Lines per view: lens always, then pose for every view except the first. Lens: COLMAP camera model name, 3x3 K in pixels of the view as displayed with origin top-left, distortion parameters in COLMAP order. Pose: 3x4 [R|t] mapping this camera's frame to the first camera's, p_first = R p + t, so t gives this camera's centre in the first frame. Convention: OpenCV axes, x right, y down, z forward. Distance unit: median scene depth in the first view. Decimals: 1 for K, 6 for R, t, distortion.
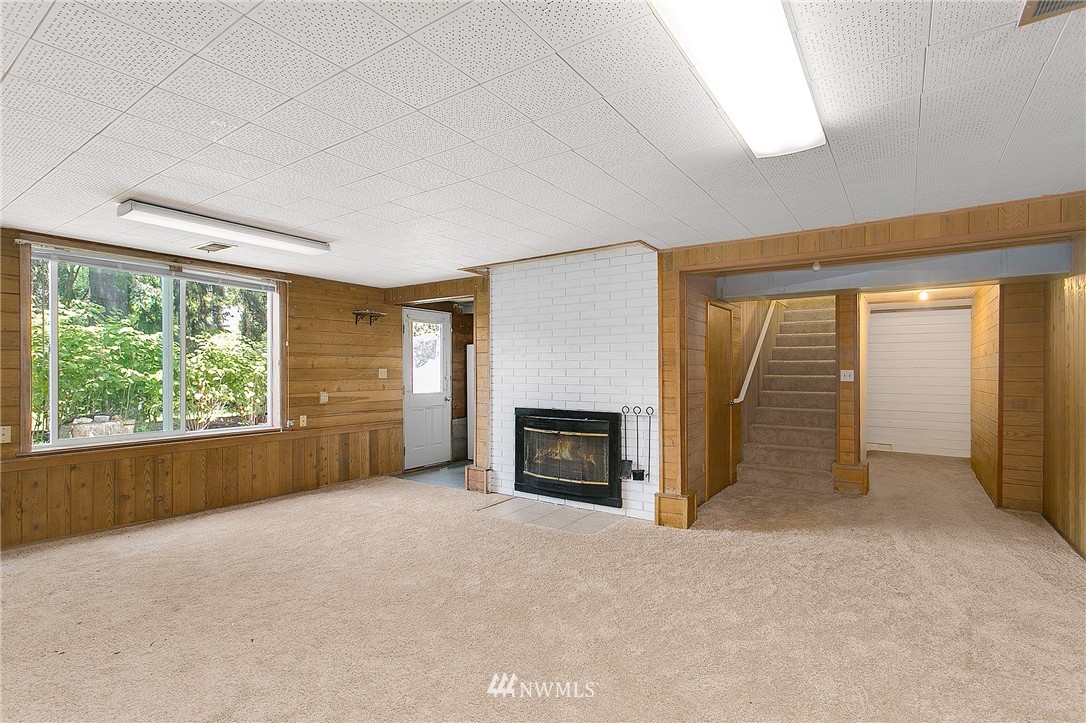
lens RADIAL K [[520.8, 0, 543.3], [0, 520.8, 372.7], [0, 0, 1]] dist [0.003138, 0.000498]
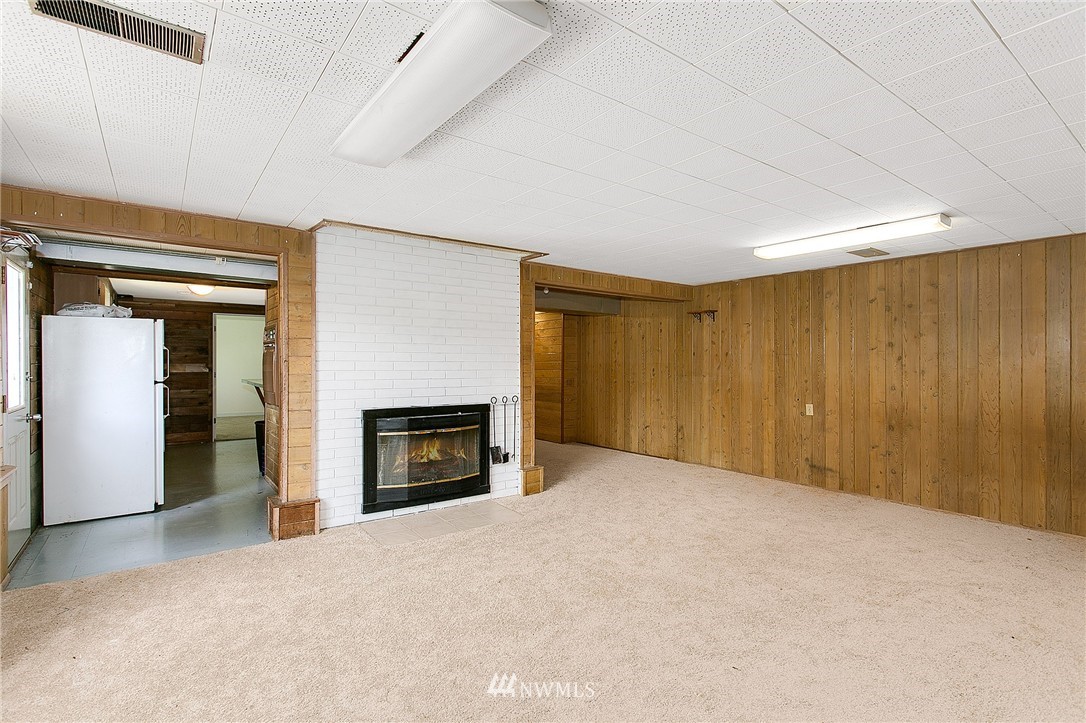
lens RADIAL K [[520.8, 0, 544.7], [0, 520.8, 361.6], [0, 0, 1]] dist [0.003138, 0.000498]
pose [[0.312986, 0.000758, 0.949757, -0.836726], [-0.001876, 0.999998, -0.000180, -0.008912], [-0.949756, -0.001726, 0.312987, 0.564437]]
